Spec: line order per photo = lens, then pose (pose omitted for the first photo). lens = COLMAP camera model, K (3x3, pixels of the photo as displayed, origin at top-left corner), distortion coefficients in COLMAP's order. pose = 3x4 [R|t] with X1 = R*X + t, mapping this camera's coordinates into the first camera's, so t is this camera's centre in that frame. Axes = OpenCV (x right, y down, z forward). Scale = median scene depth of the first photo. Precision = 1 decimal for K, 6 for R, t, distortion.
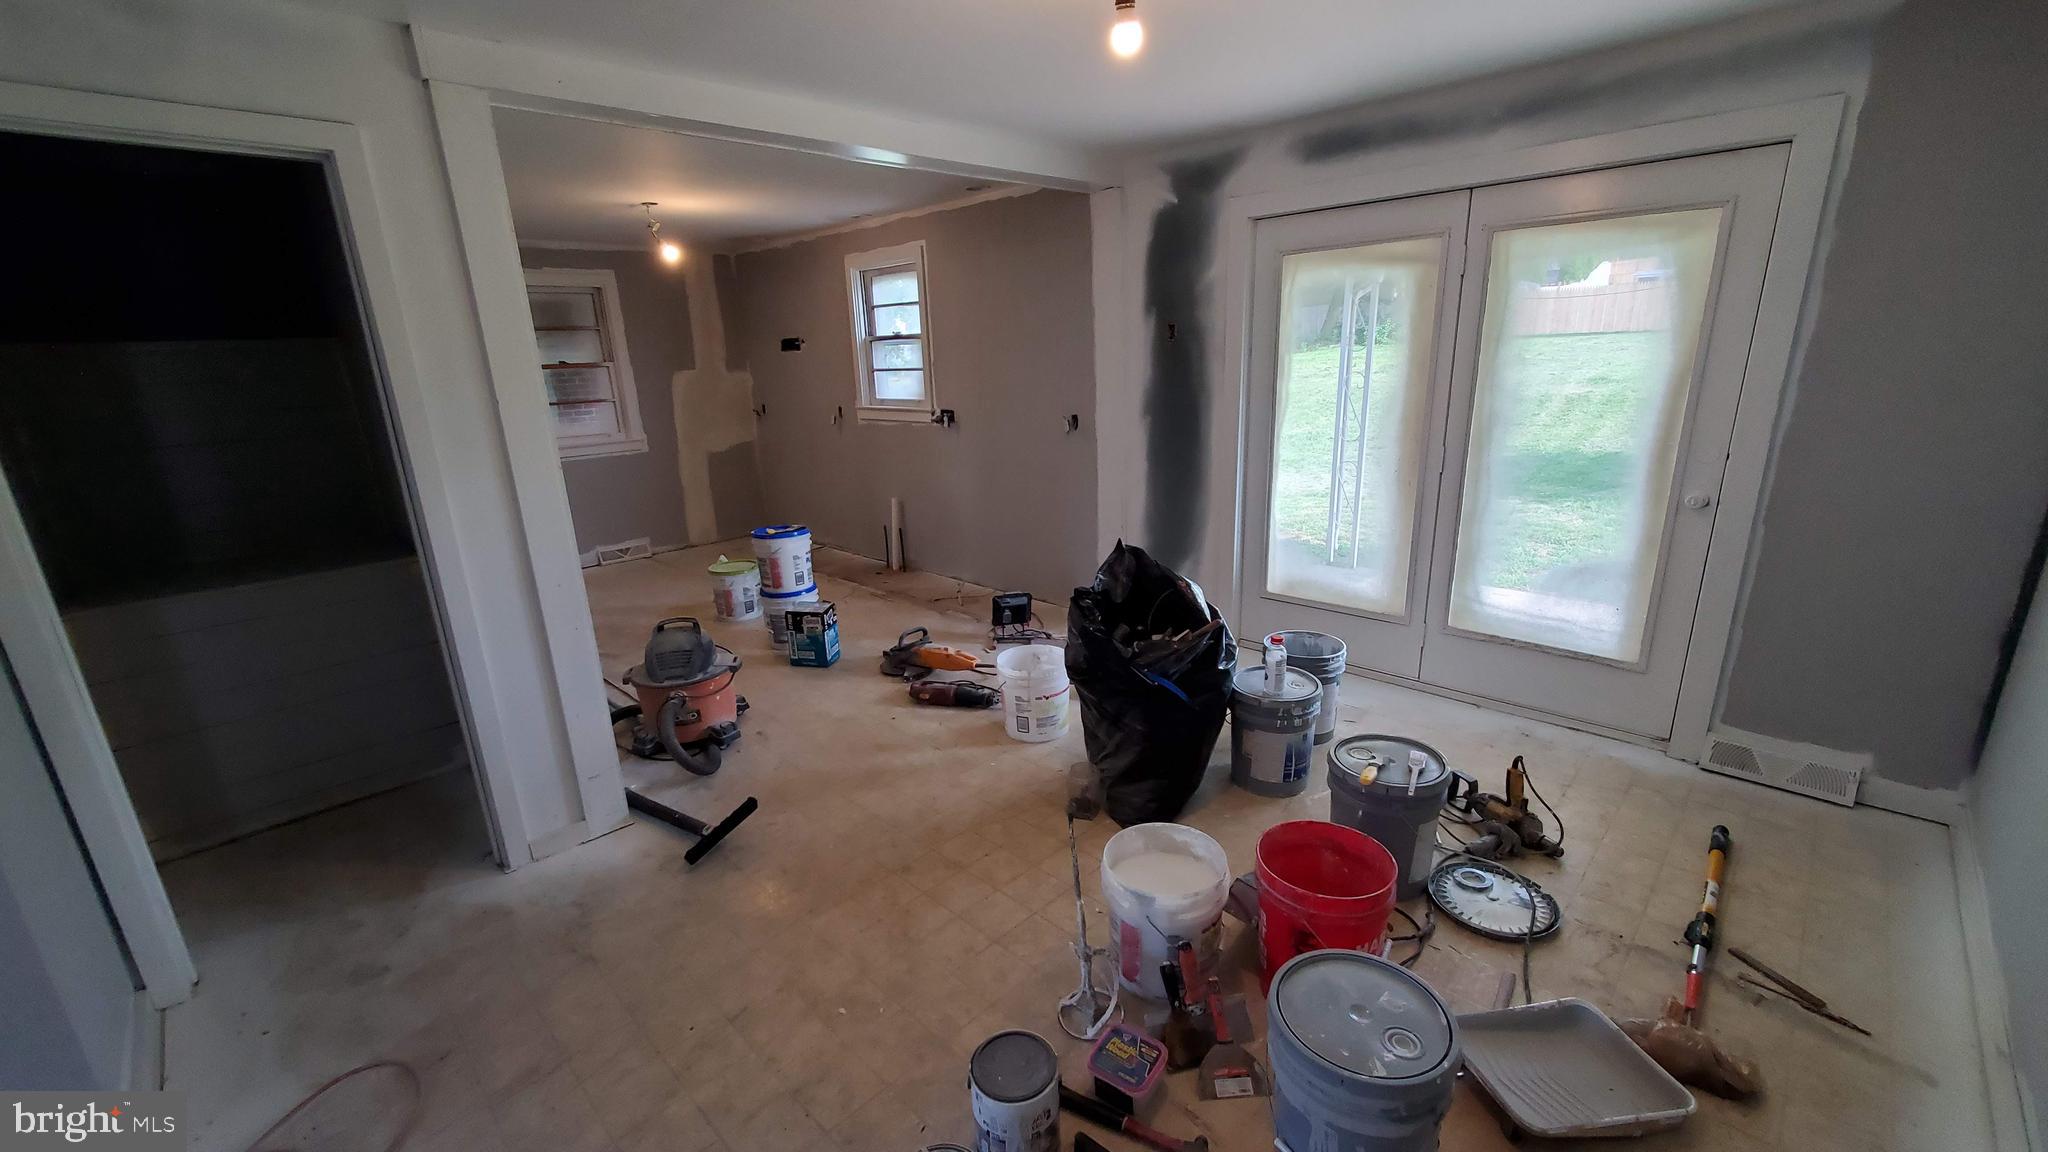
lens RADIAL K [[815.5, 0, 1016.4], [0, 815.5, 584.5], [0, 0, 1]] dist [0.018967, -0.005737]
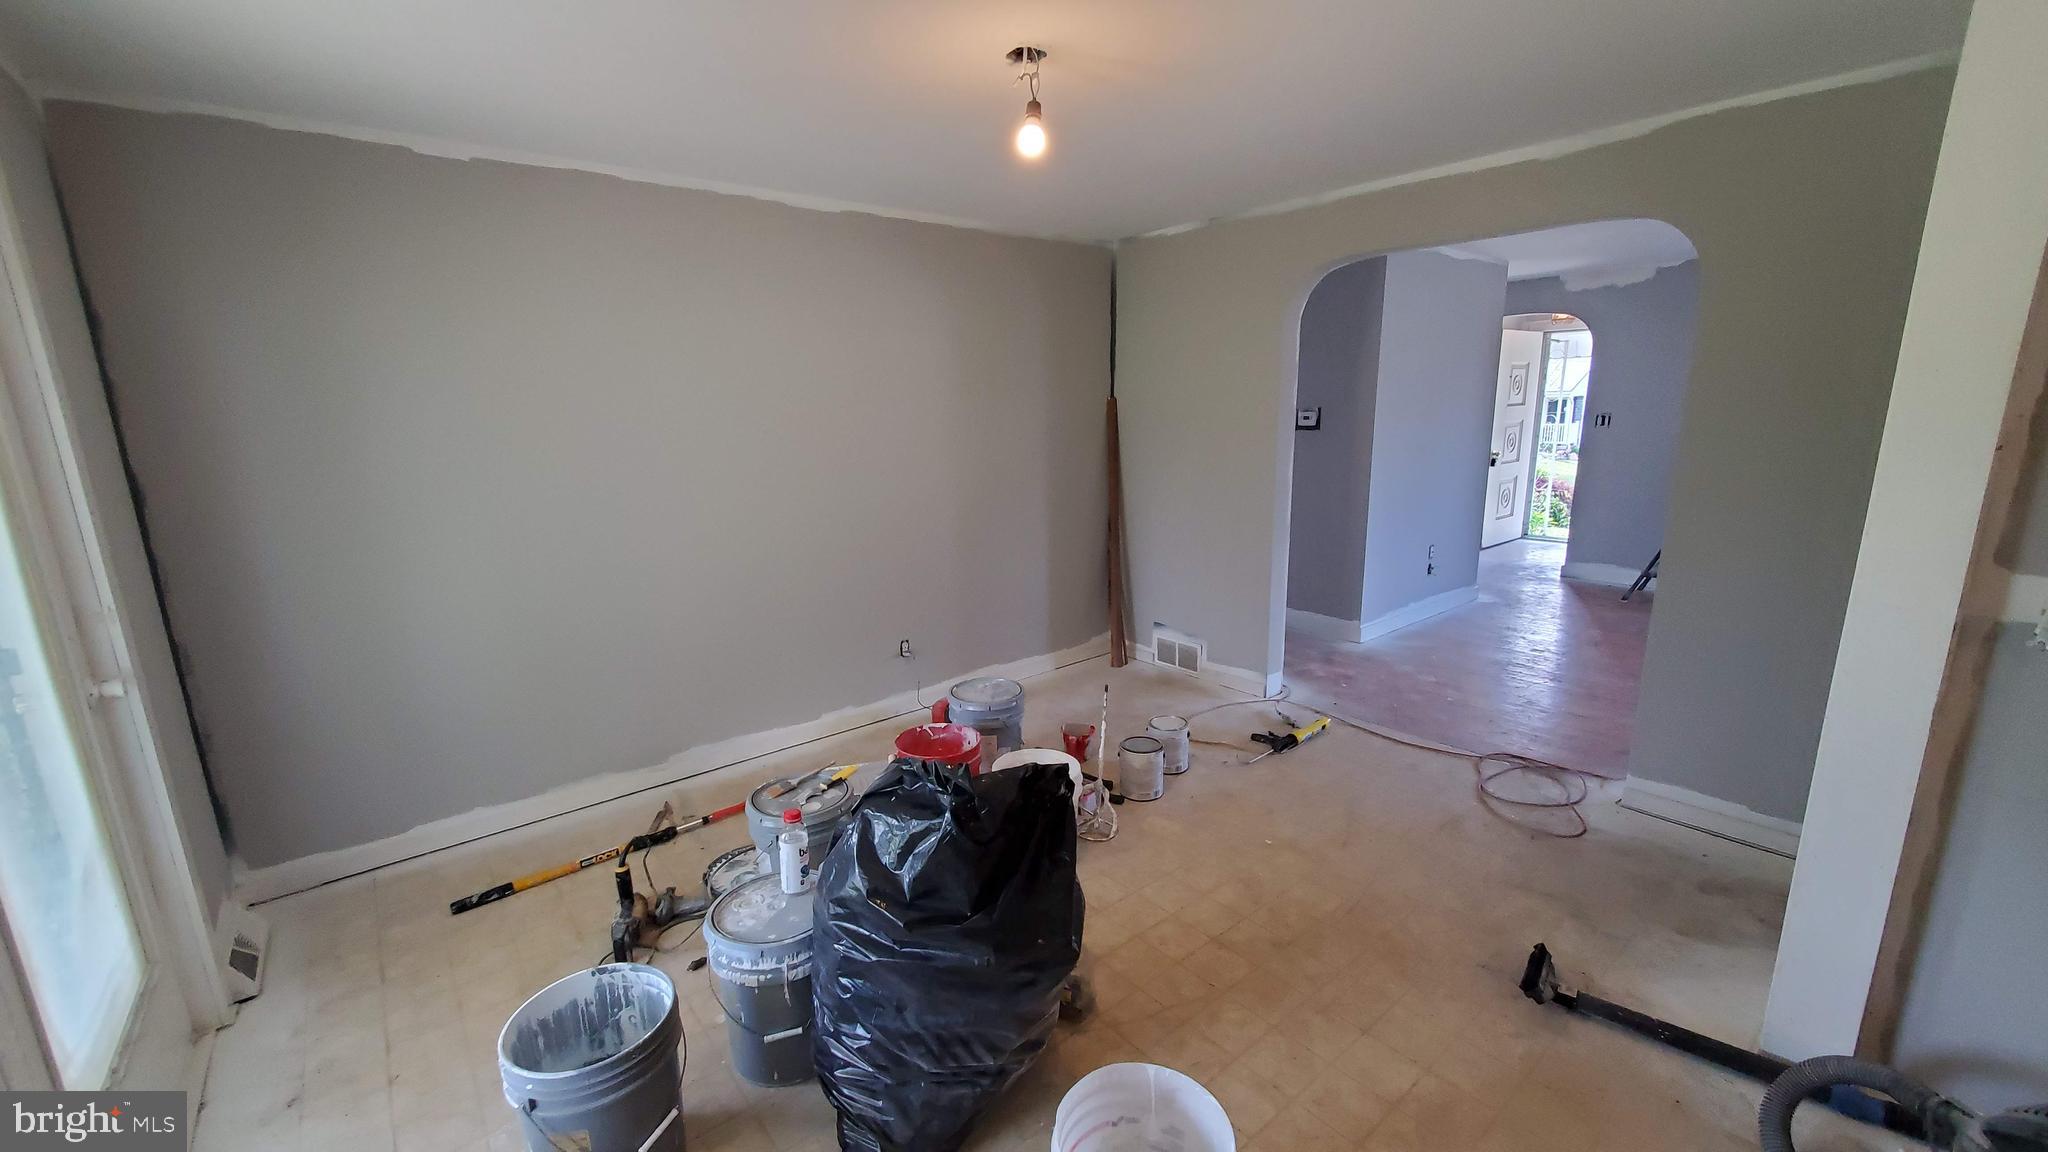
lens RADIAL K [[817.5, 0, 1027.8], [0, 817.5, 584.4], [0, 0, 1]] dist [-0.000994, -0.000233]
pose [[-0.994155, 0.042316, 0.099326, 0.015980], [0.084504, 0.877578, 0.471928, -0.205369], [-0.067196, 0.477563, -0.876024, 0.725483]]
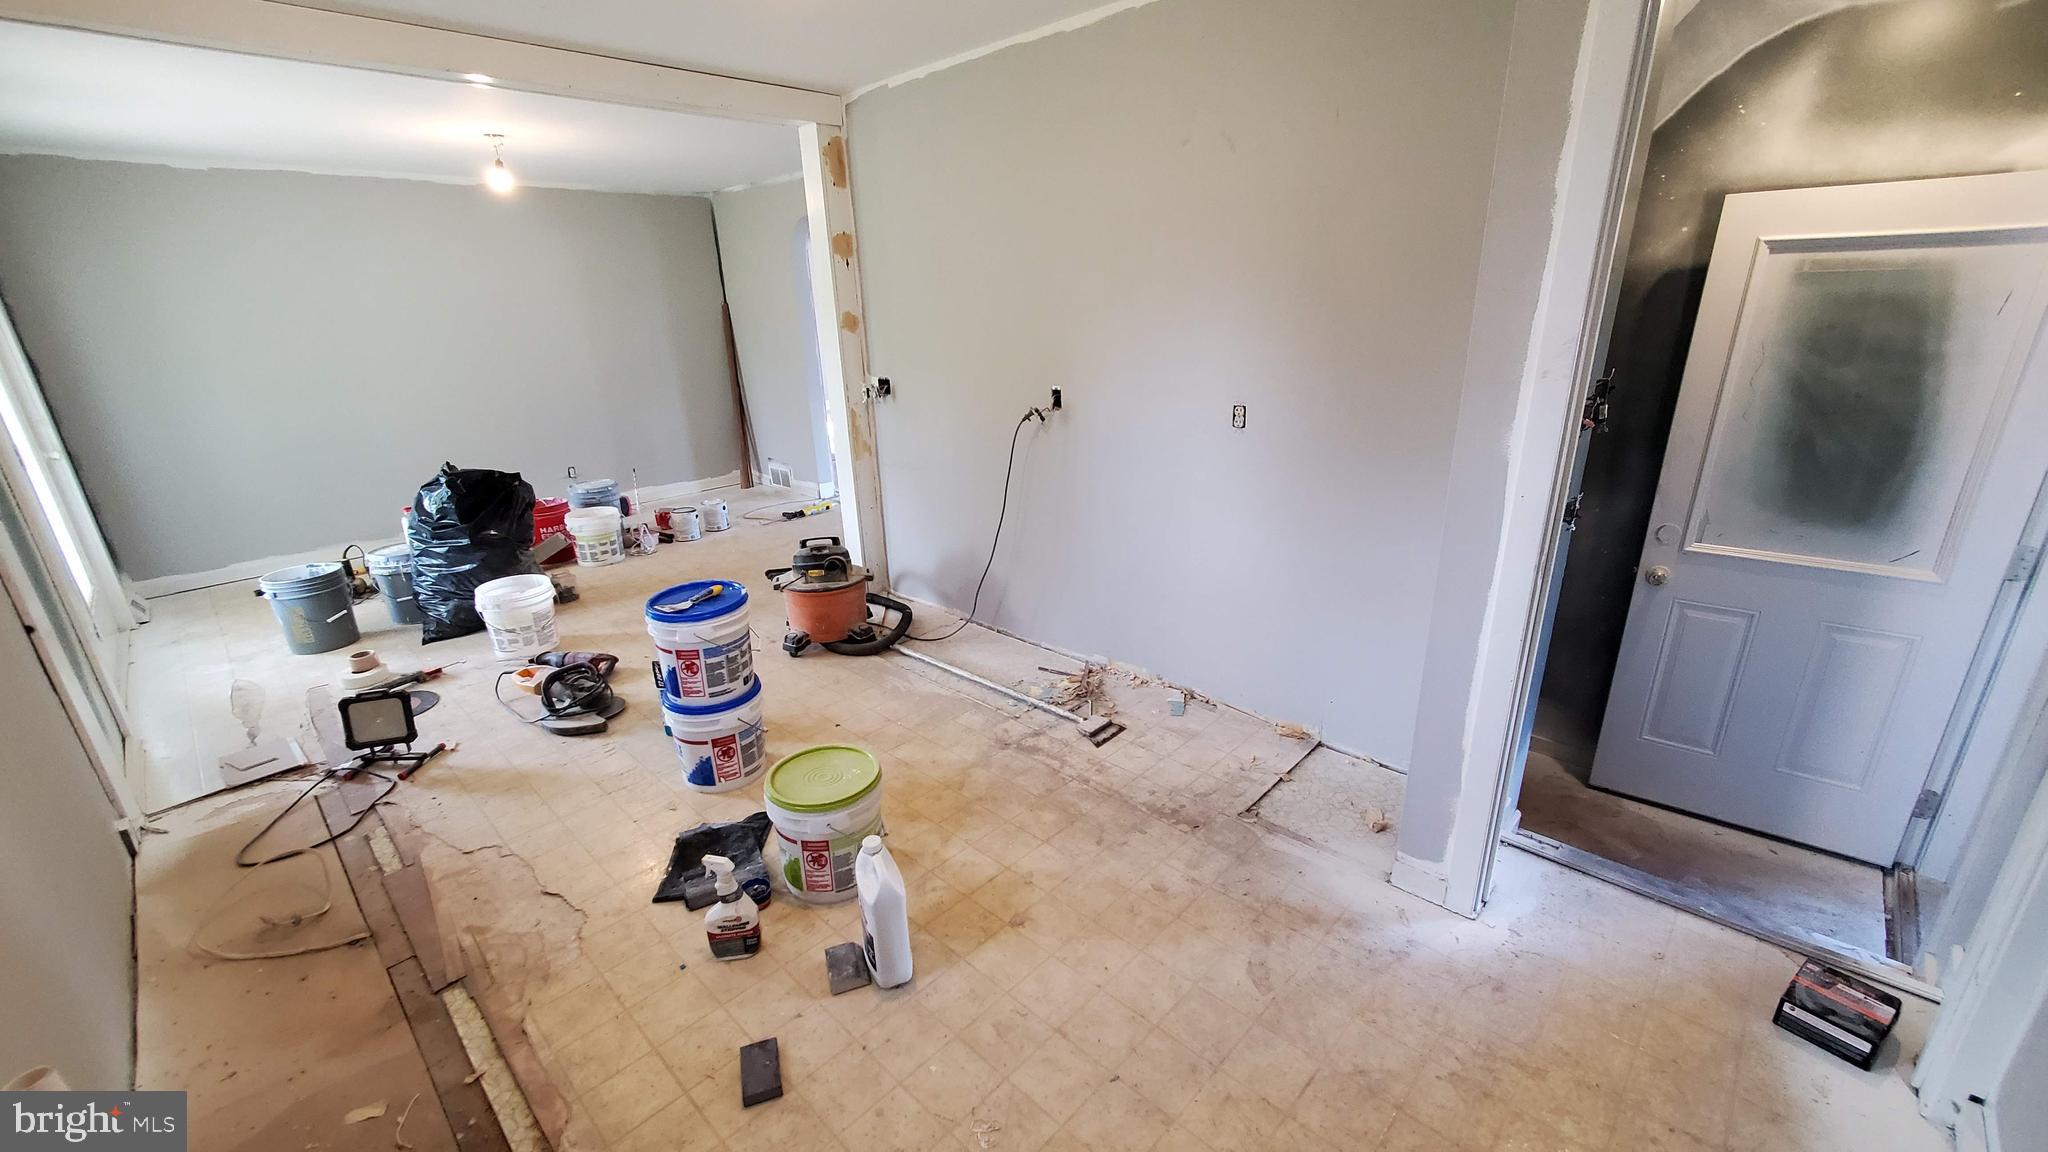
lens RADIAL K [[815.5, 0, 1016.4], [0, 815.5, 584.5], [0, 0, 1]] dist [0.018967, -0.005737]
pose [[-0.997023, 0.076544, 0.009330, -0.407368], [0.067709, 0.811132, 0.580931, -0.312381], [0.036899, 0.579833, -0.813899, 1.154450]]
